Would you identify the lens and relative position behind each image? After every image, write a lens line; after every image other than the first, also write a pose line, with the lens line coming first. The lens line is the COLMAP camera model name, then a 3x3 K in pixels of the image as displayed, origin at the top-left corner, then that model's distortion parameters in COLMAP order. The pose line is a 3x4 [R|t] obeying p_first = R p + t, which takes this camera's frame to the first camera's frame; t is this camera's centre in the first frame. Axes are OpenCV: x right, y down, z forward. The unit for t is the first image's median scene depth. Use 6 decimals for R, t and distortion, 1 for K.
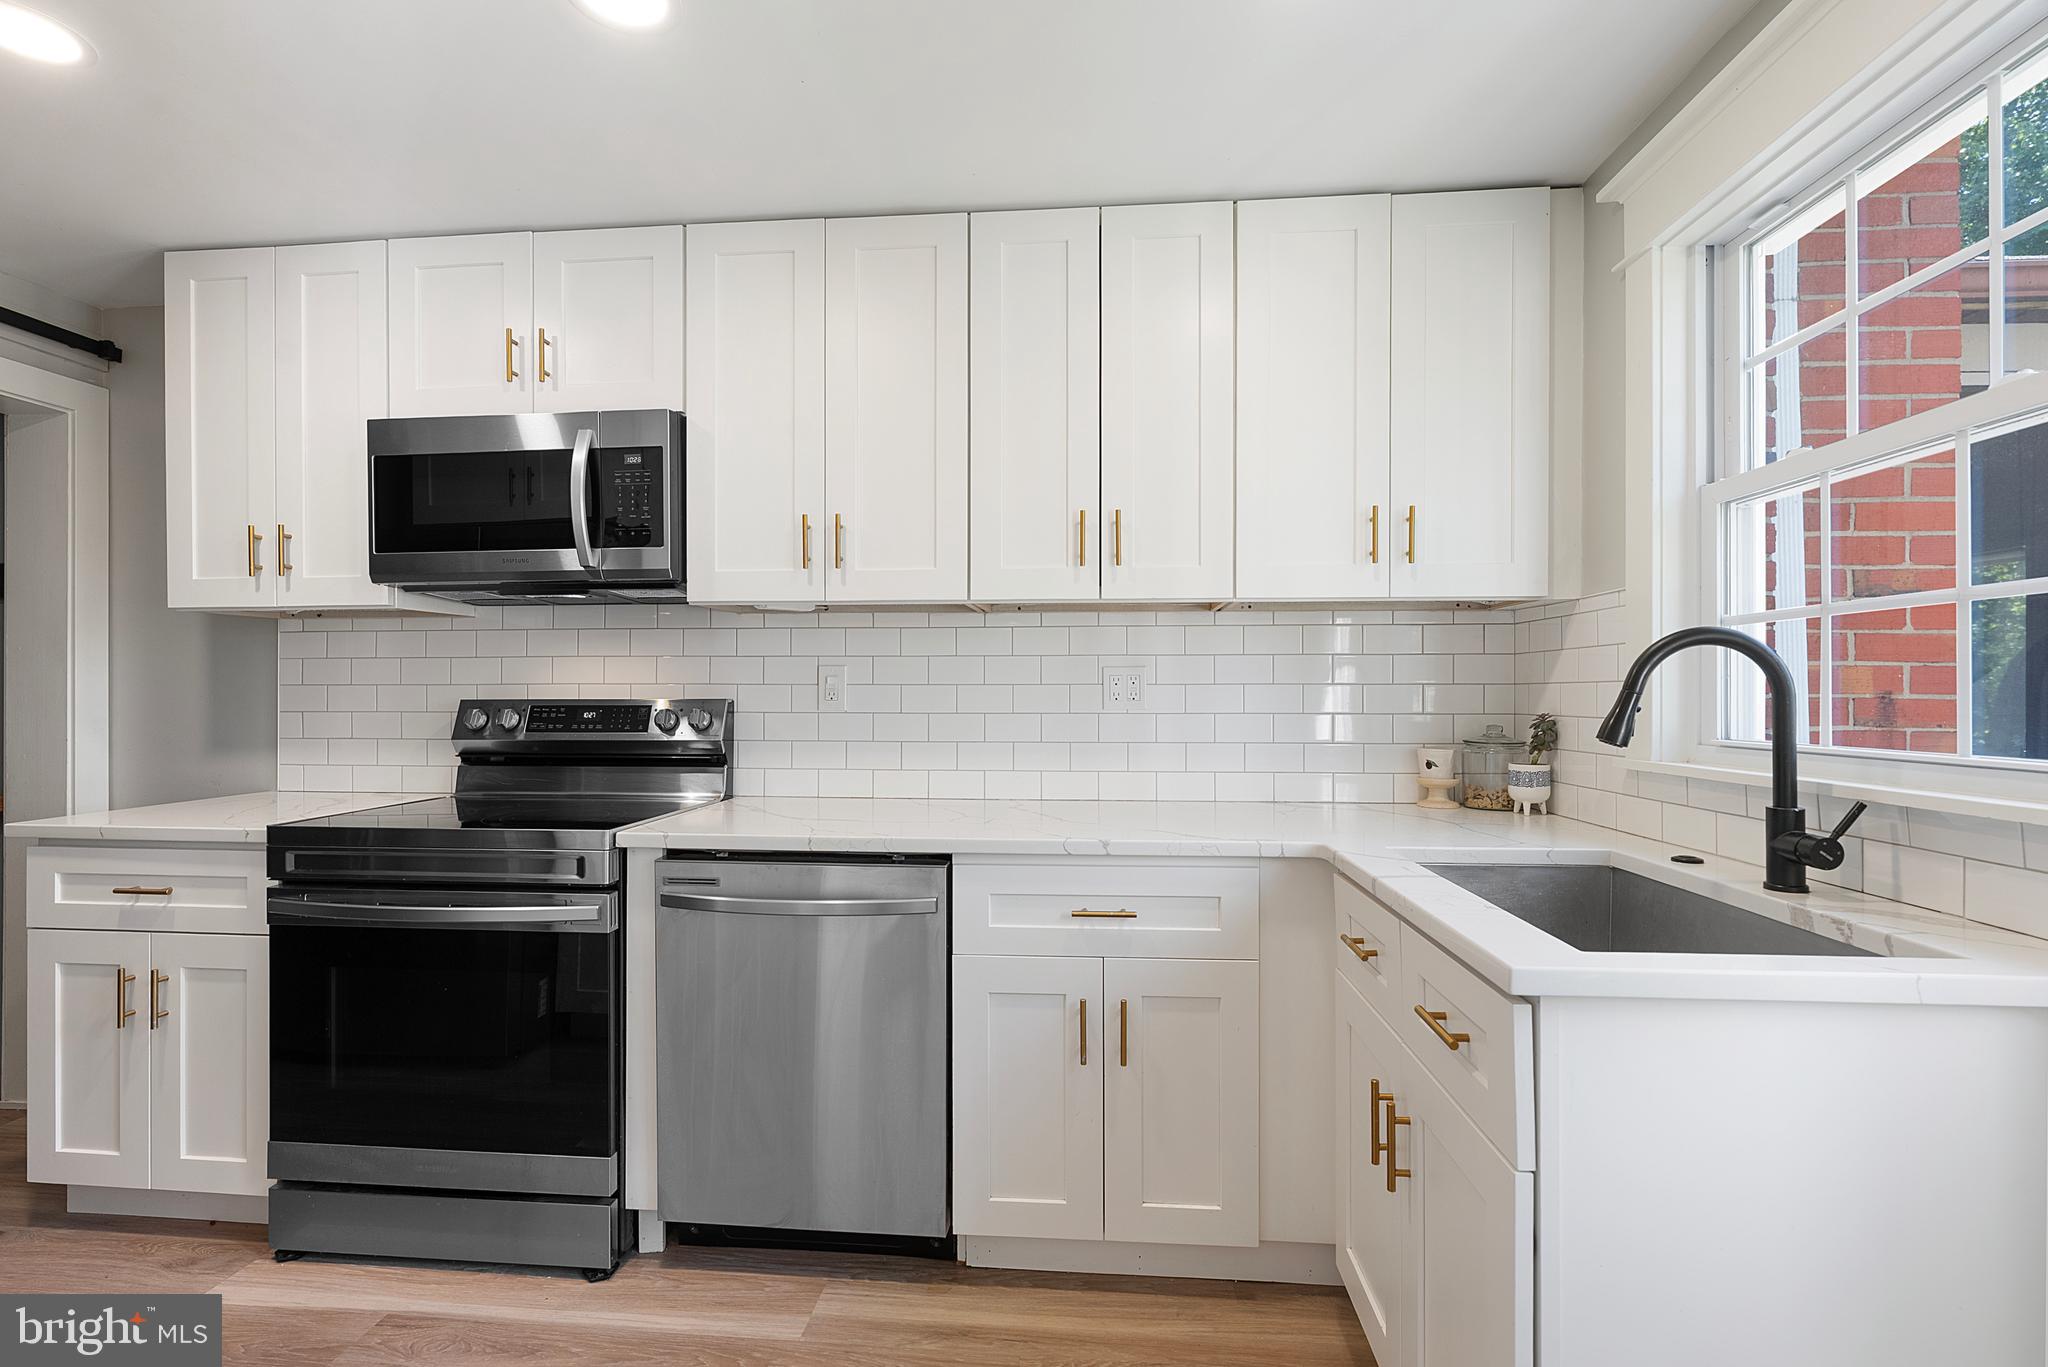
lens RADIAL K [[932.5, 0, 1020.8], [0, 932.5, 689.5], [0, 0, 1]] dist [-0.008575, 0.004050]
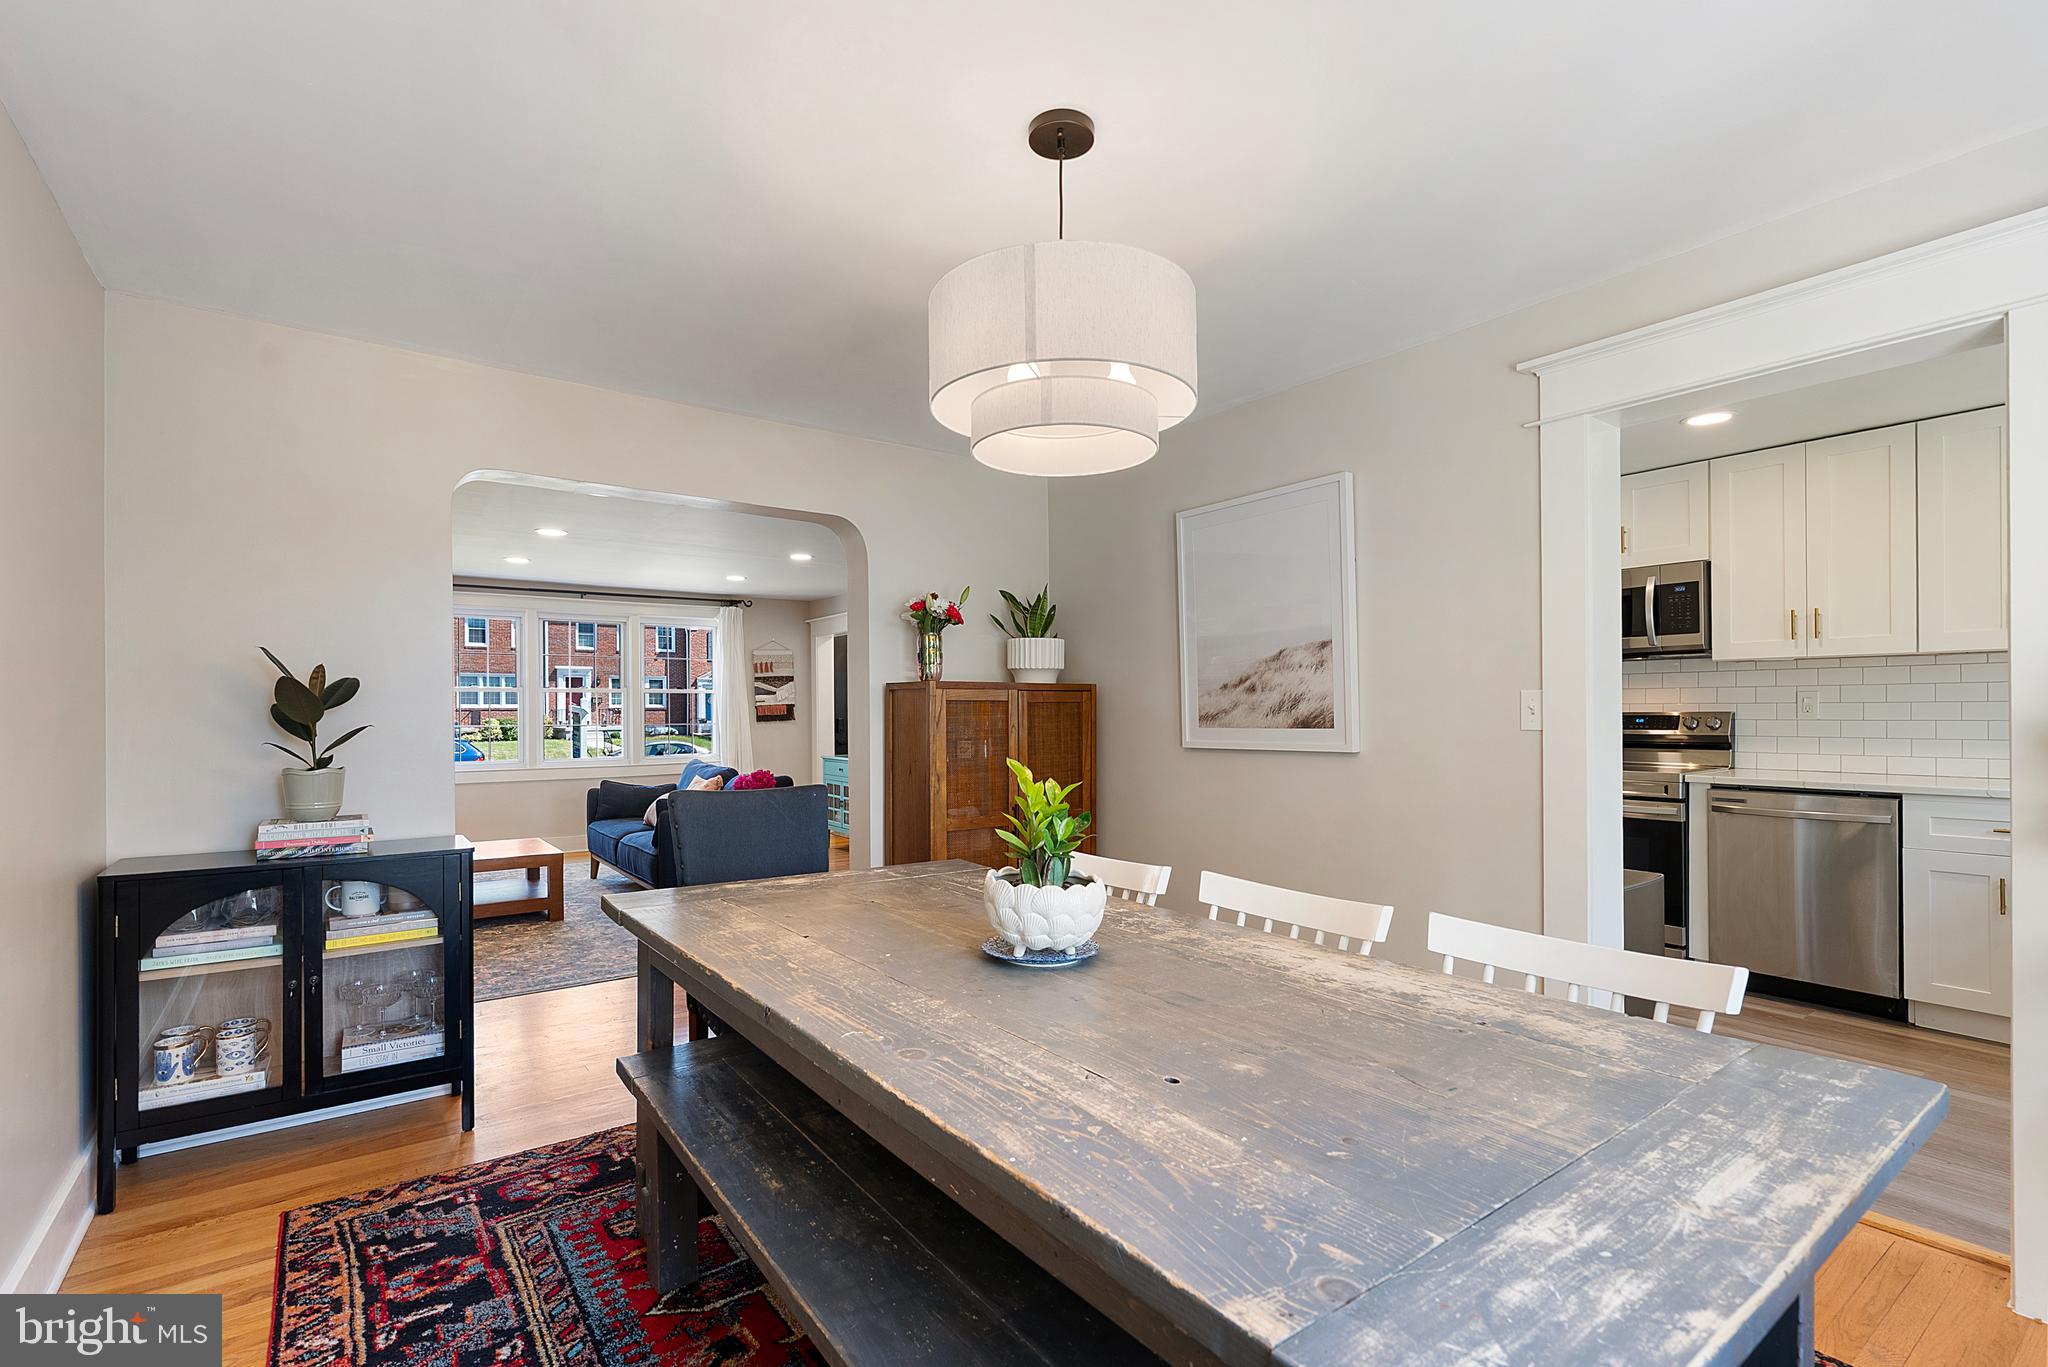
lens RADIAL K [[932.5, 0, 1016.8], [0, 932.5, 714.5], [0, 0, 1]] dist [-0.008575, 0.004050]
pose [[0.657921, 0.000474, -0.753087, 0.136491], [0.008299, 0.999935, 0.007879, -0.010719], [0.753041, -0.011433, 0.657874, -1.333934]]
